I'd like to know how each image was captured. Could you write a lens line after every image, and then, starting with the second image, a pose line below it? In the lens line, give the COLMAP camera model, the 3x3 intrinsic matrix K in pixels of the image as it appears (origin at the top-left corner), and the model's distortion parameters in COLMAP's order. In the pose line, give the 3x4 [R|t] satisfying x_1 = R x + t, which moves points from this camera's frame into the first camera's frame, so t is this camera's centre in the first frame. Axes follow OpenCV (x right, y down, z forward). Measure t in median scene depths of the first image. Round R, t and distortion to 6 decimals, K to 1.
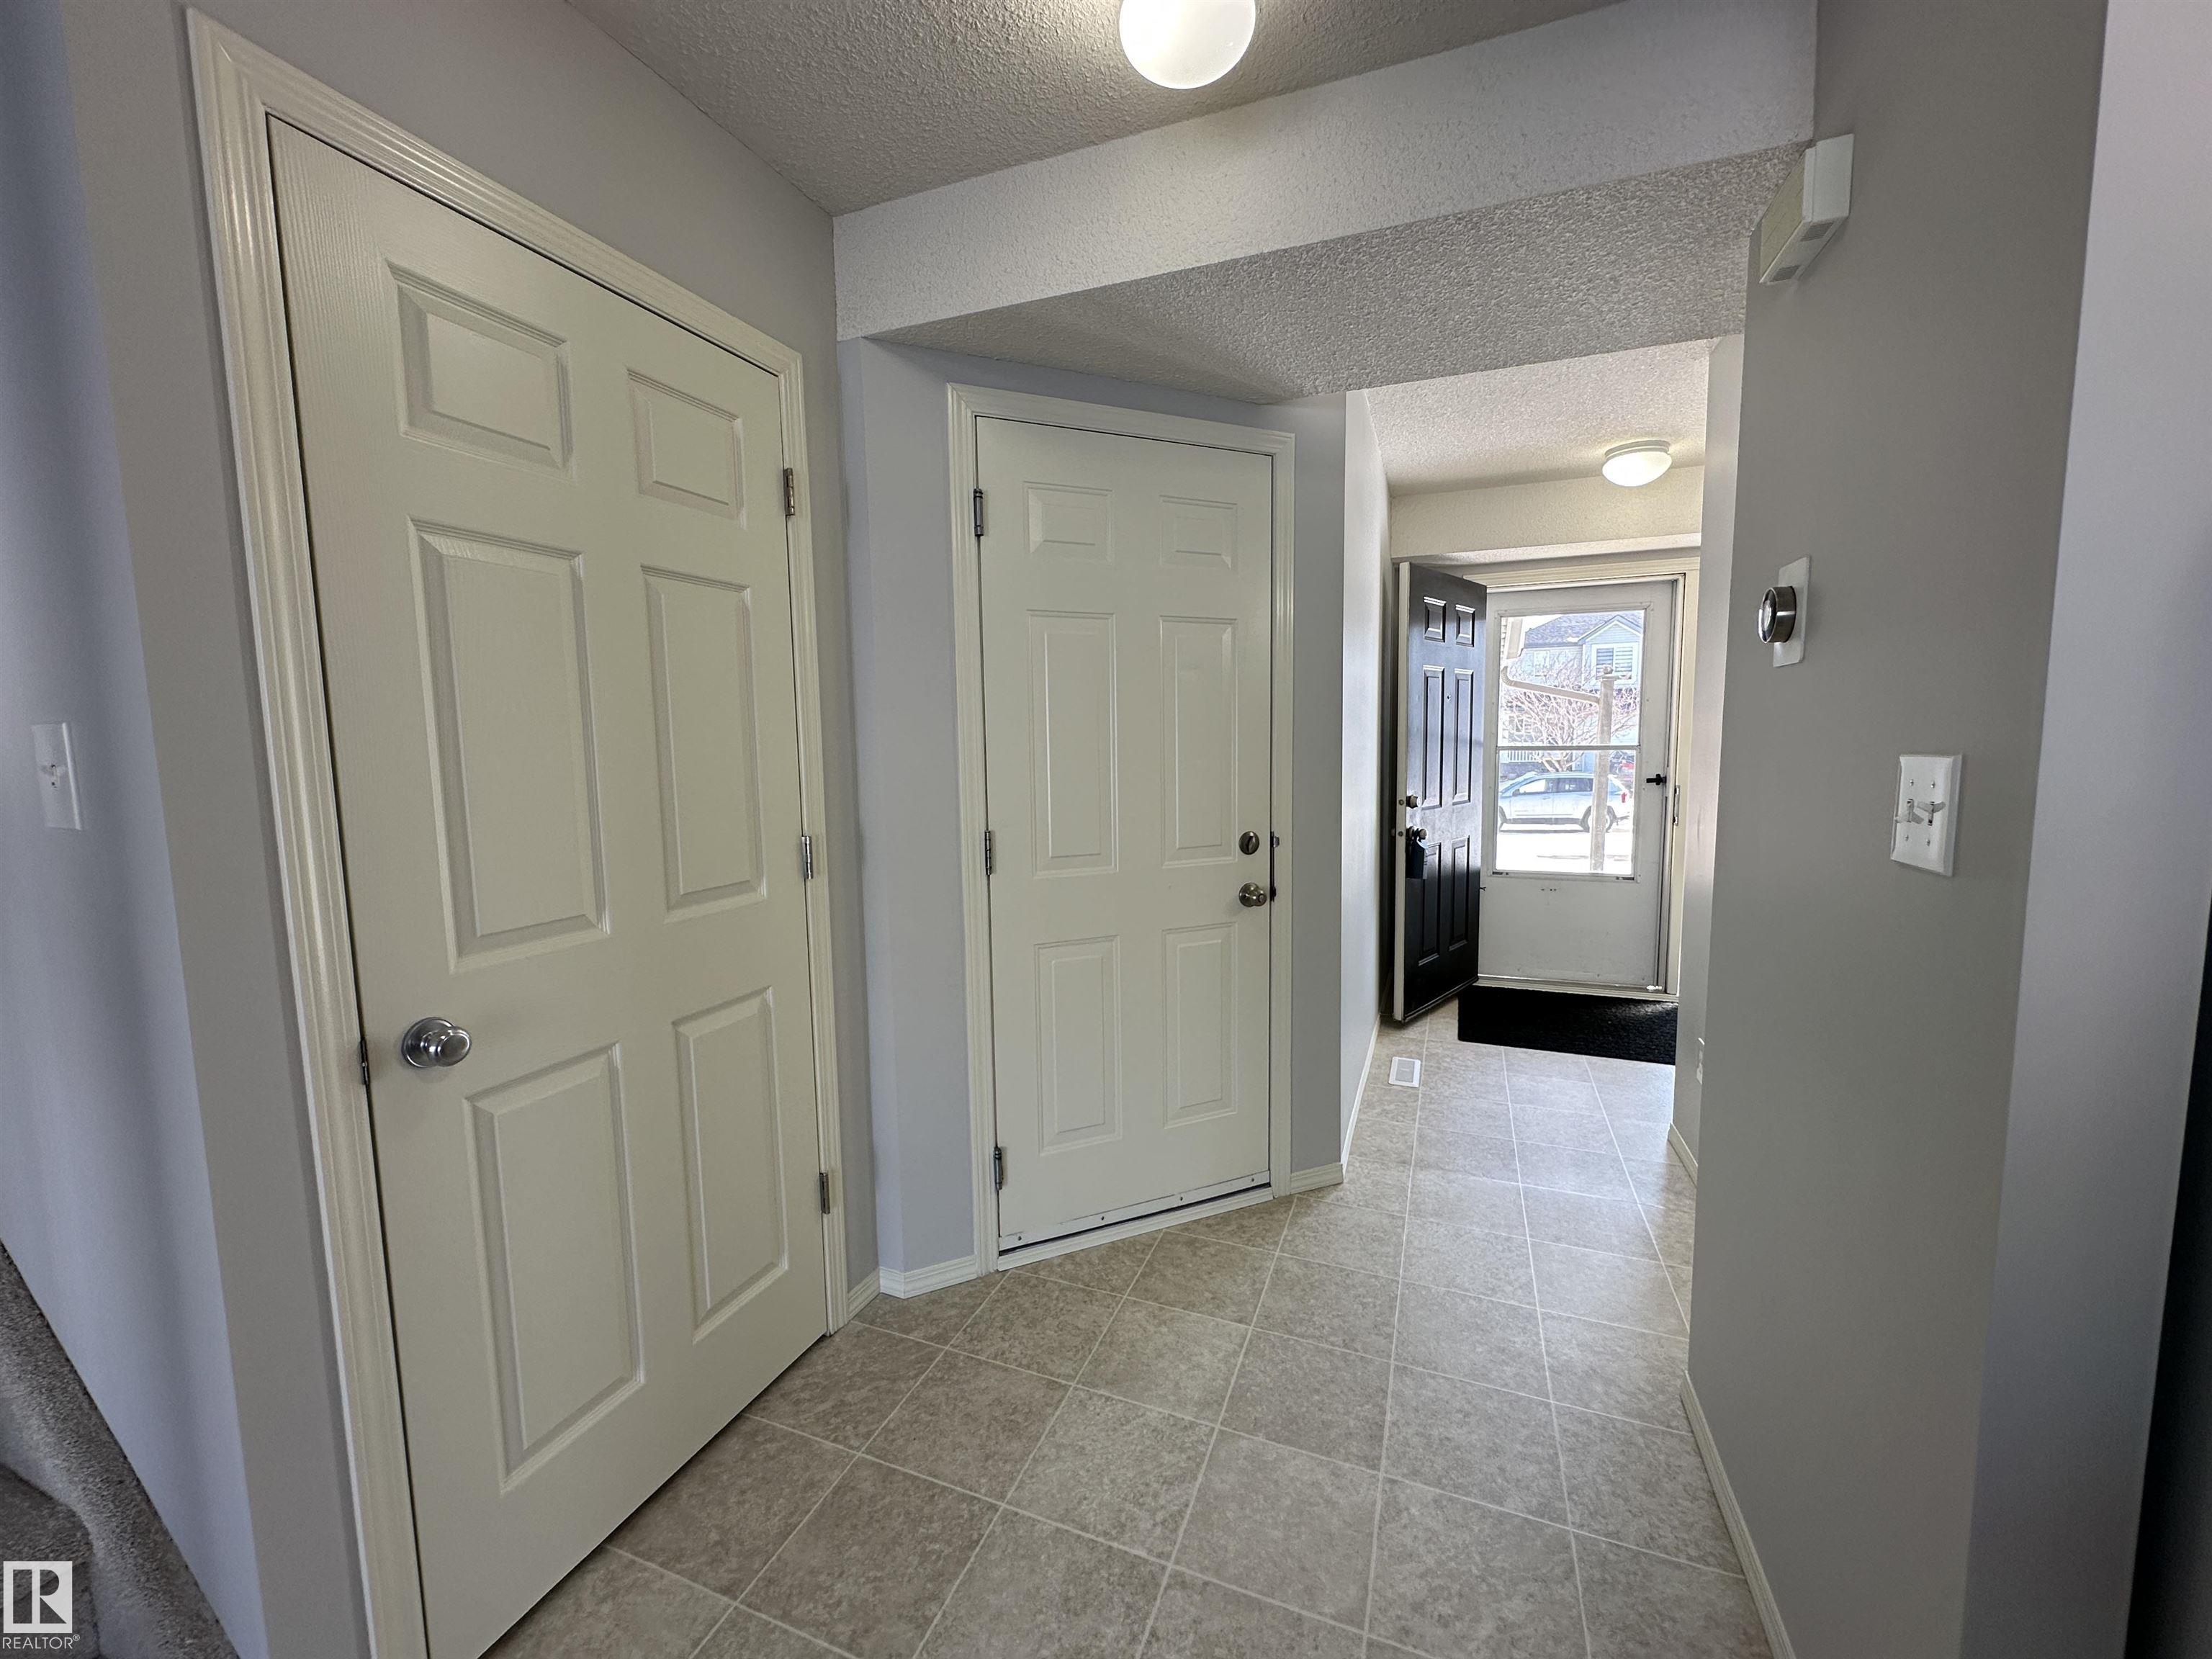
lens RADIAL K [[877.9, 0, 1106.0], [0, 877.9, 829.5], [0, 0, 1]] dist [-0.000873, 0.000112]
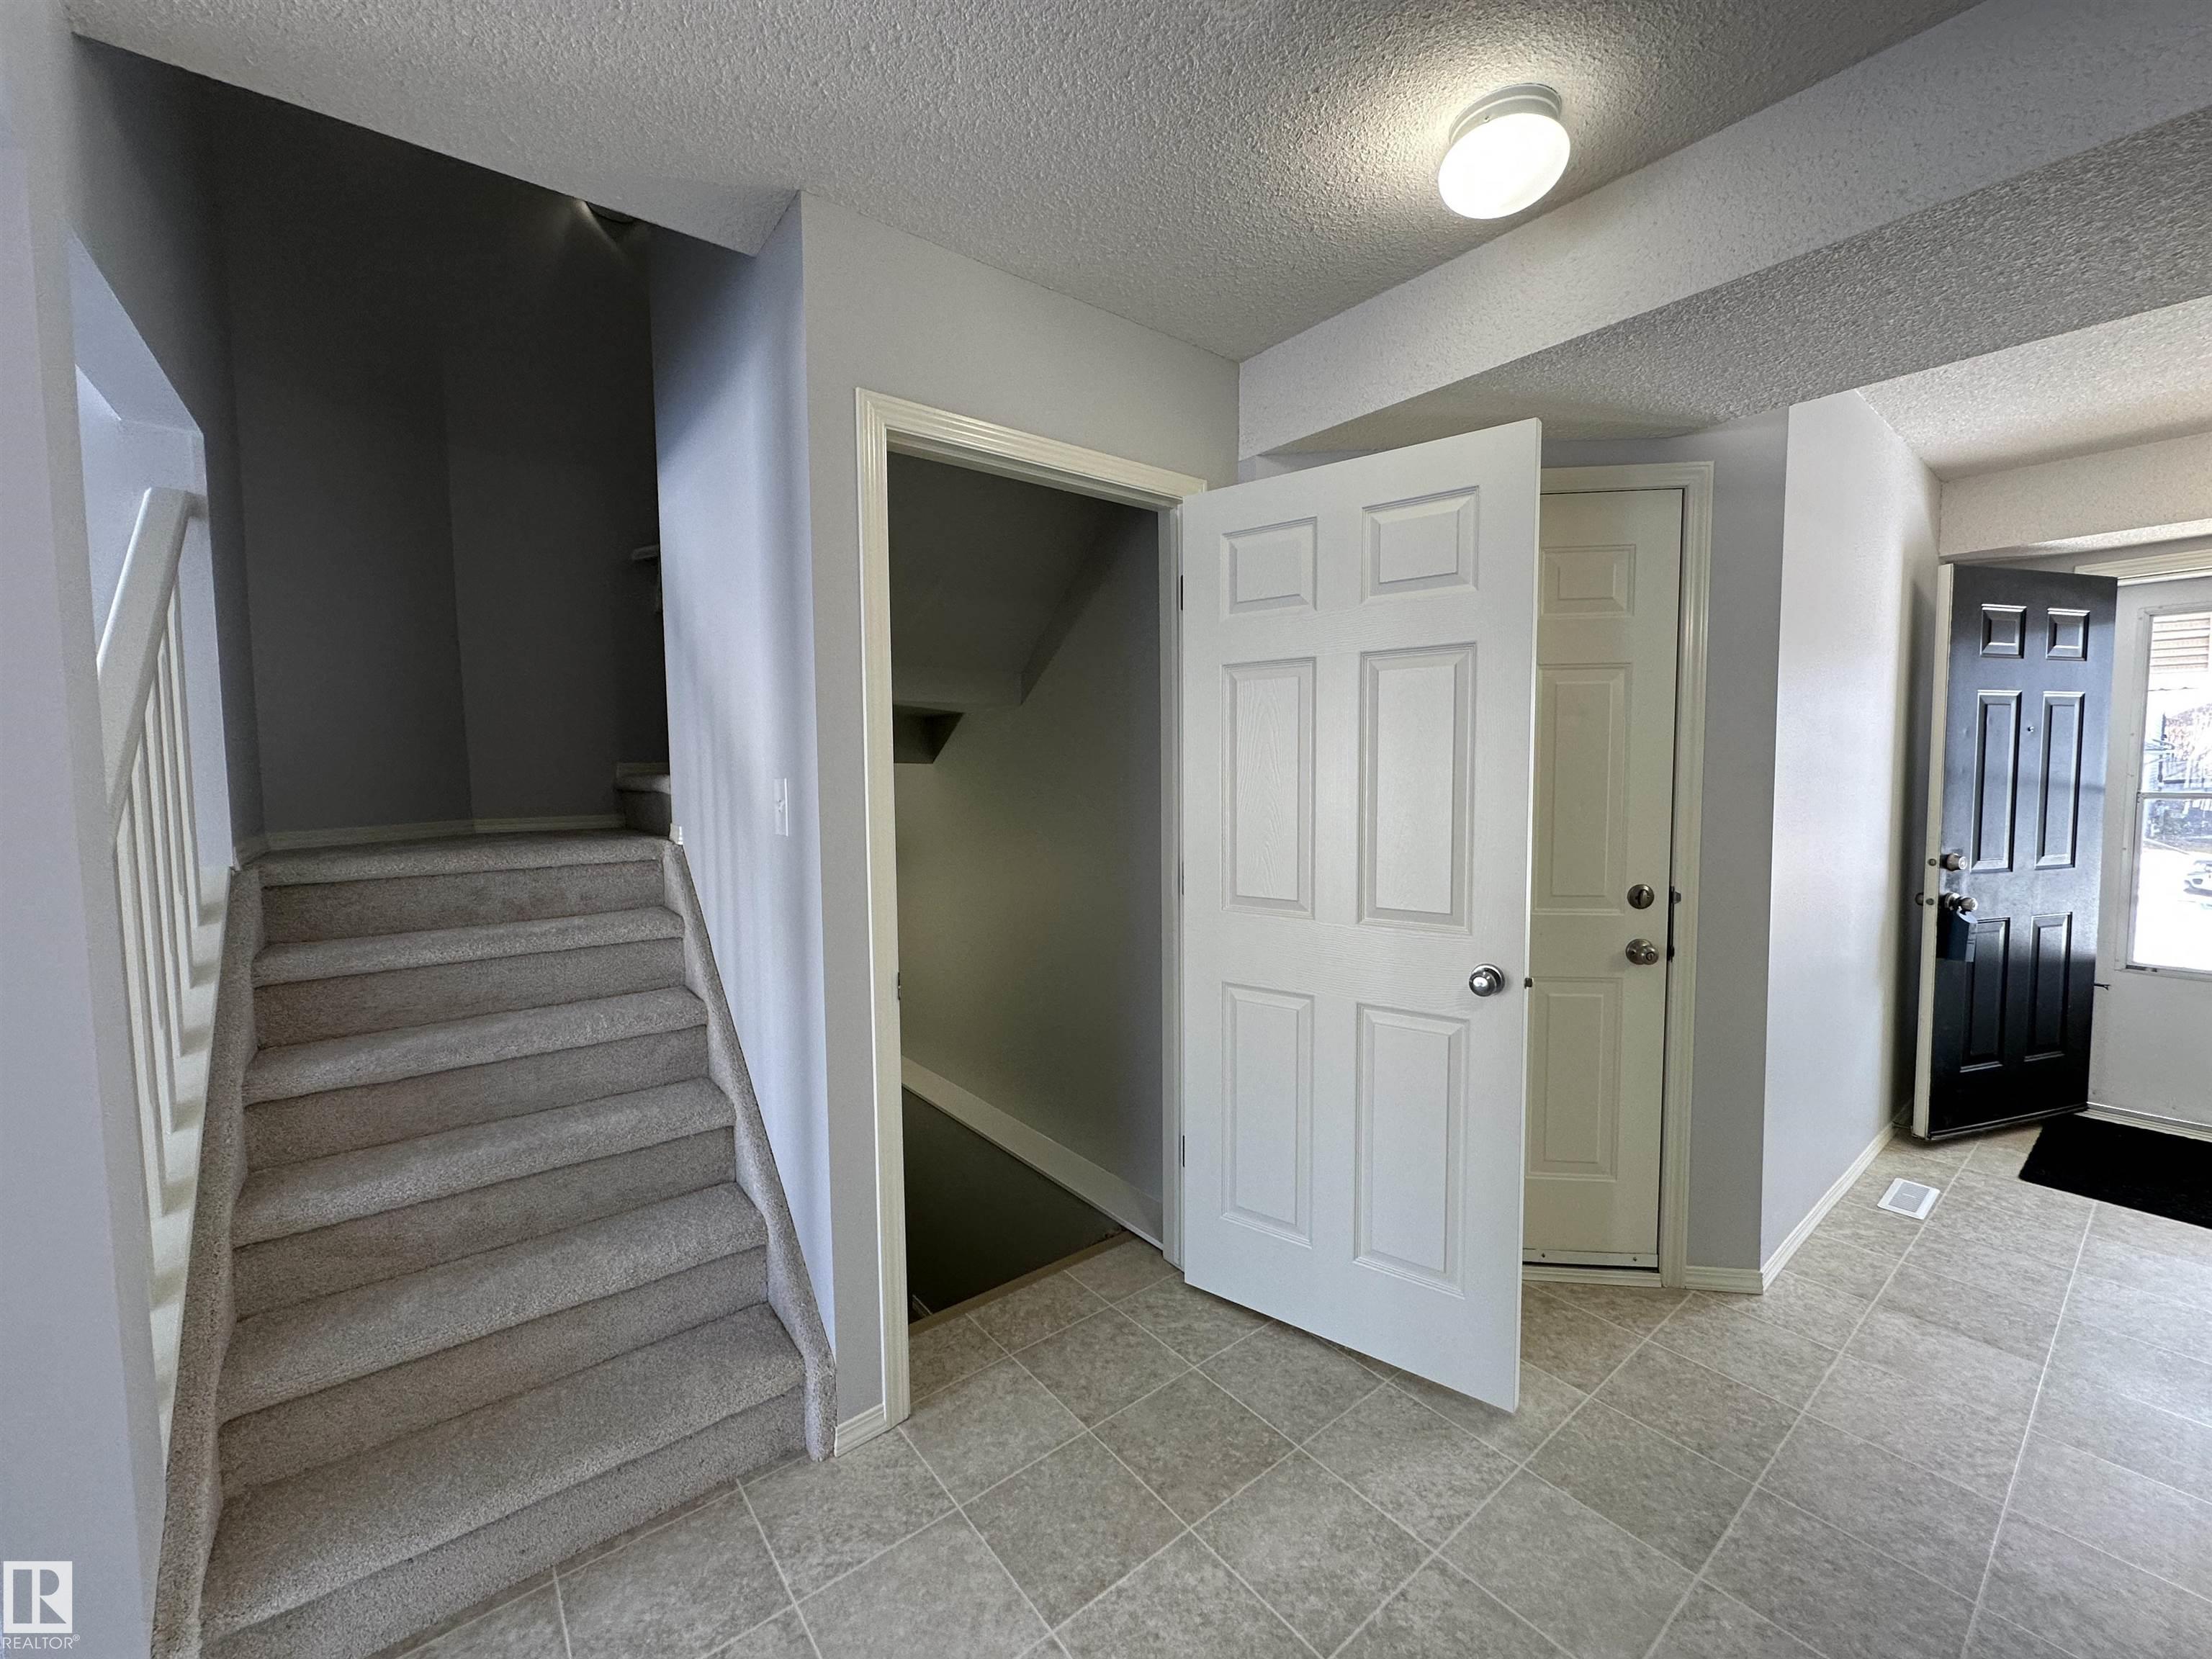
lens RADIAL K [[882.1, 0, 1106.0], [0, 882.1, 829.5], [0, 0, 1]] dist [-0.002817, 0.000795]
pose [[0.864778, 0.040998, -0.500478, 0.144524], [-0.056474, 0.998279, -0.015805, -0.009669], [0.498968, 0.041932, 0.865605, -0.117050]]
